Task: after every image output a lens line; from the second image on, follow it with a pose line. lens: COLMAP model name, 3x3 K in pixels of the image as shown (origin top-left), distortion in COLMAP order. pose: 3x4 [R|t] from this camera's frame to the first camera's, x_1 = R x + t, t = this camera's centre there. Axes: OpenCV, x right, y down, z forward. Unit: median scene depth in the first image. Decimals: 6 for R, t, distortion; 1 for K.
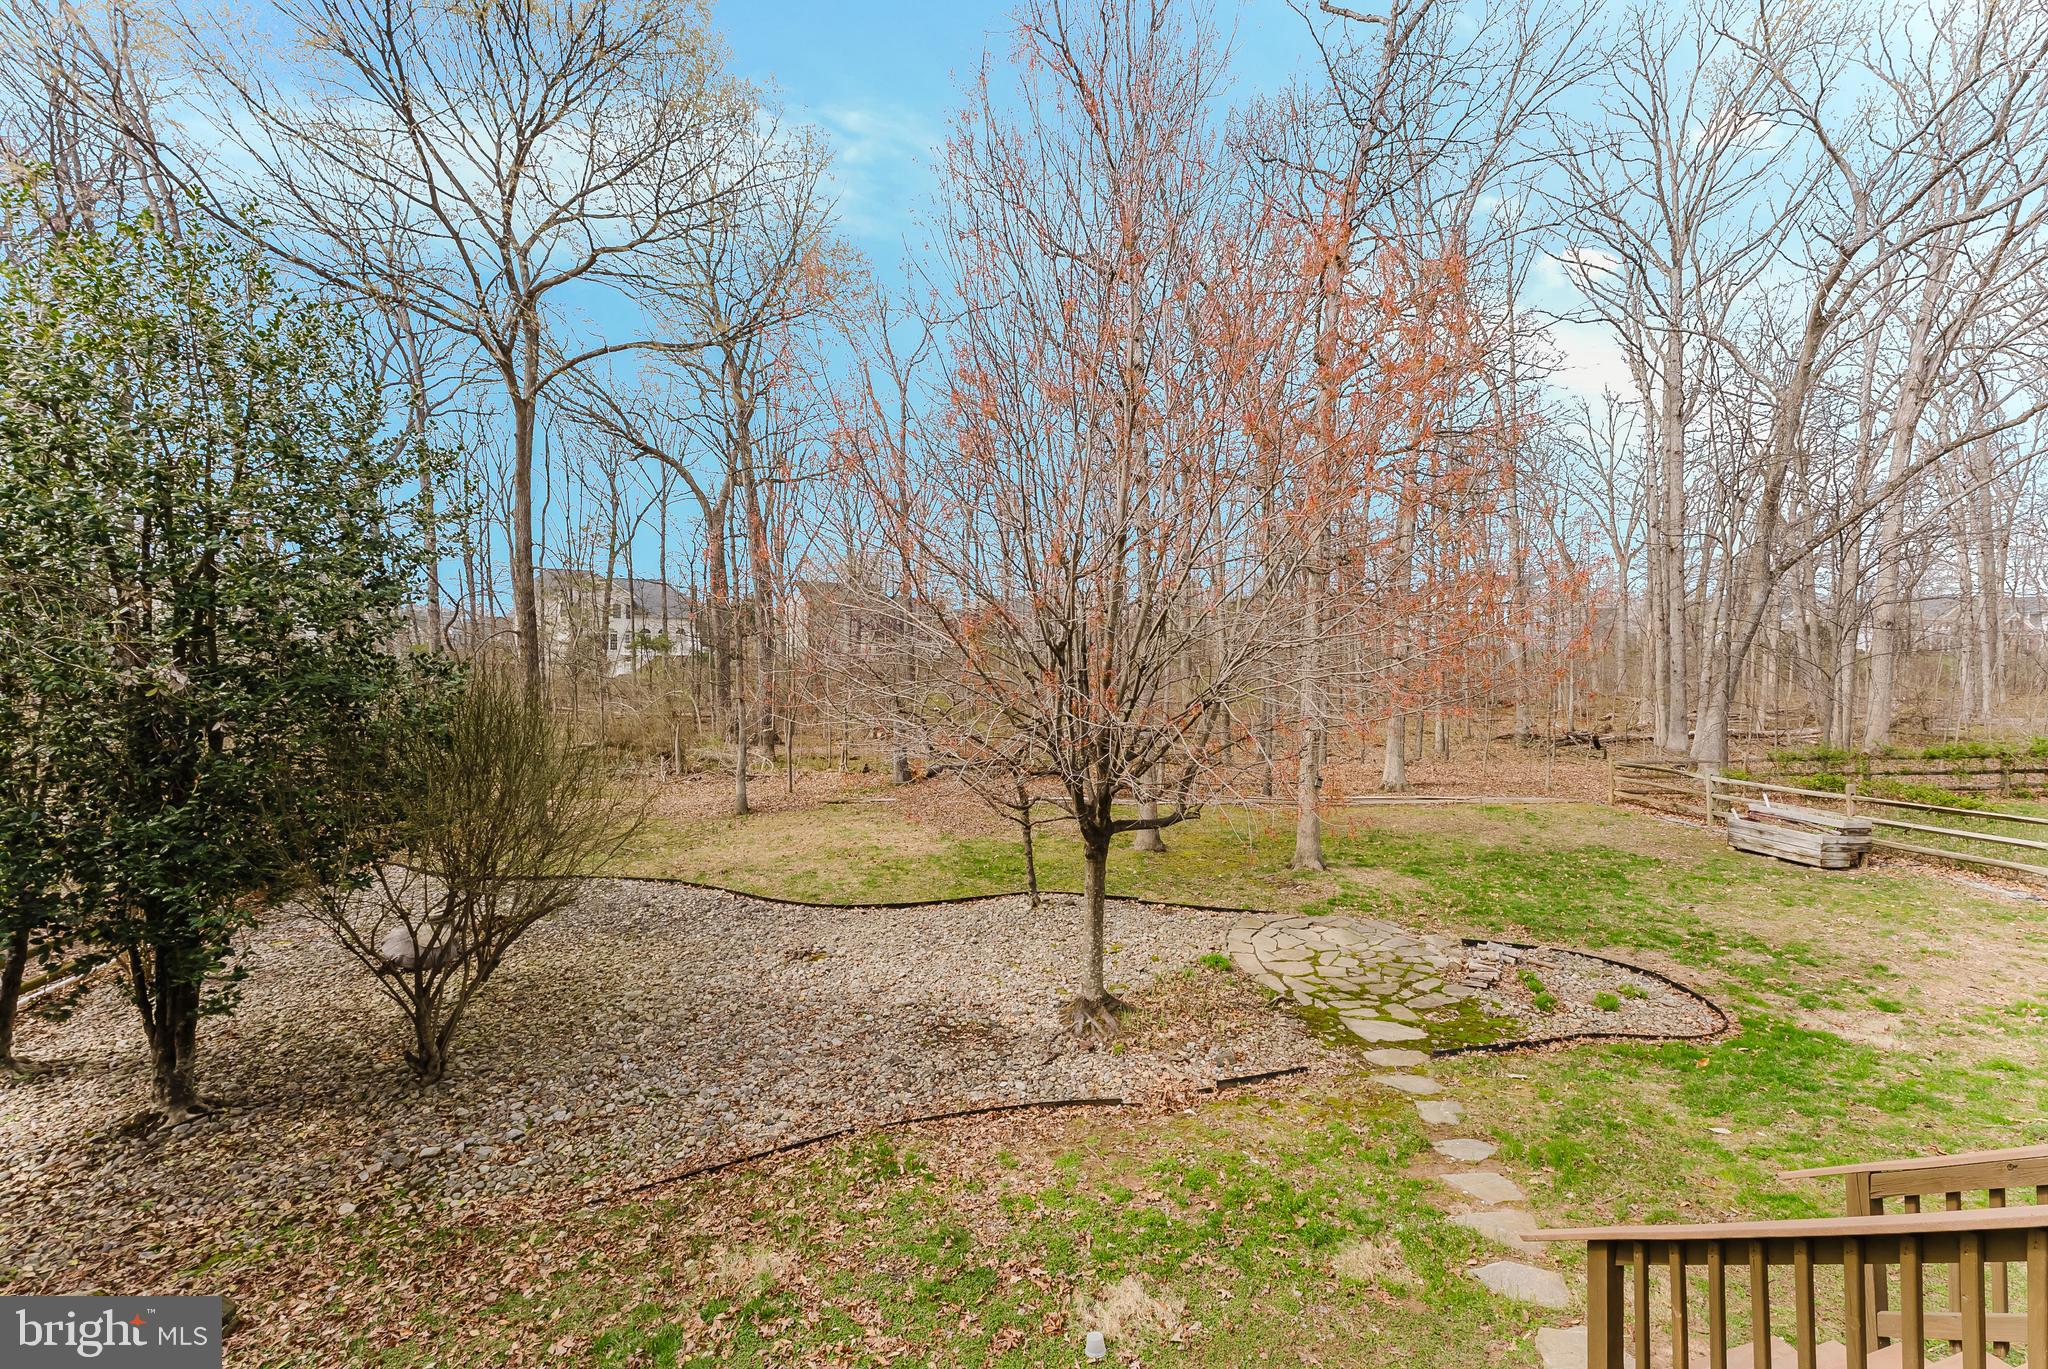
lens RADIAL K [[805.4, 0, 1036.2], [0, 805.4, 686.9], [0, 0, 1]] dist [0.002482, 0.000655]
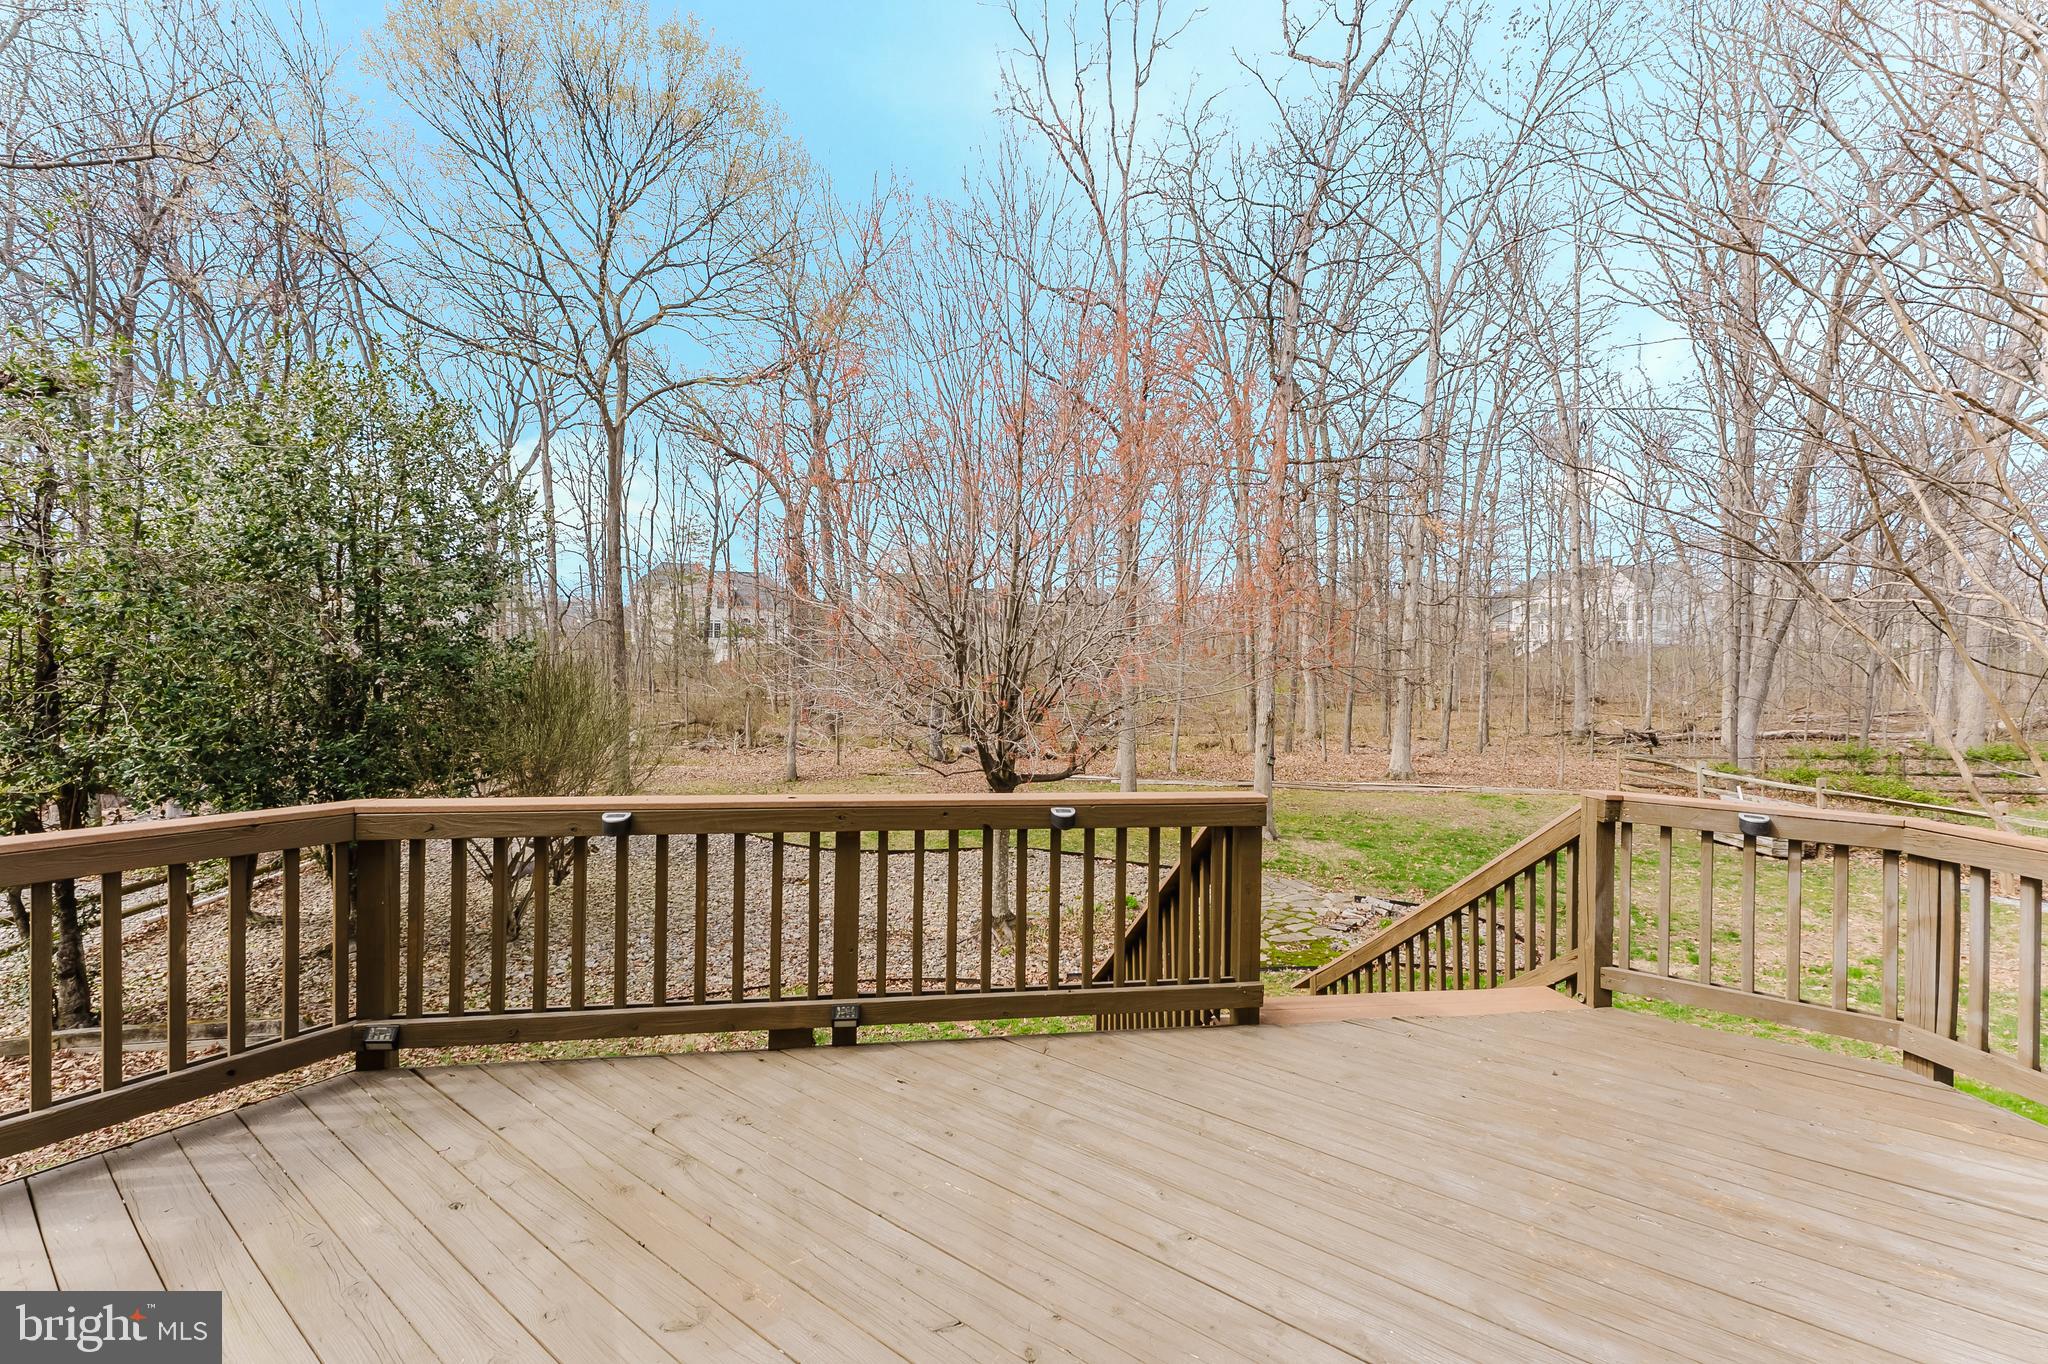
lens RADIAL K [[805.4, 0, 1013.8], [0, 805.4, 674.3], [0, 0, 1]] dist [0.002482, 0.000655]
pose [[0.991336, 0.013123, -0.130691, 0.147589], [-0.013705, 0.999900, -0.003548, 0.009256], [0.130631, 0.005308, 0.991417, -0.139283]]
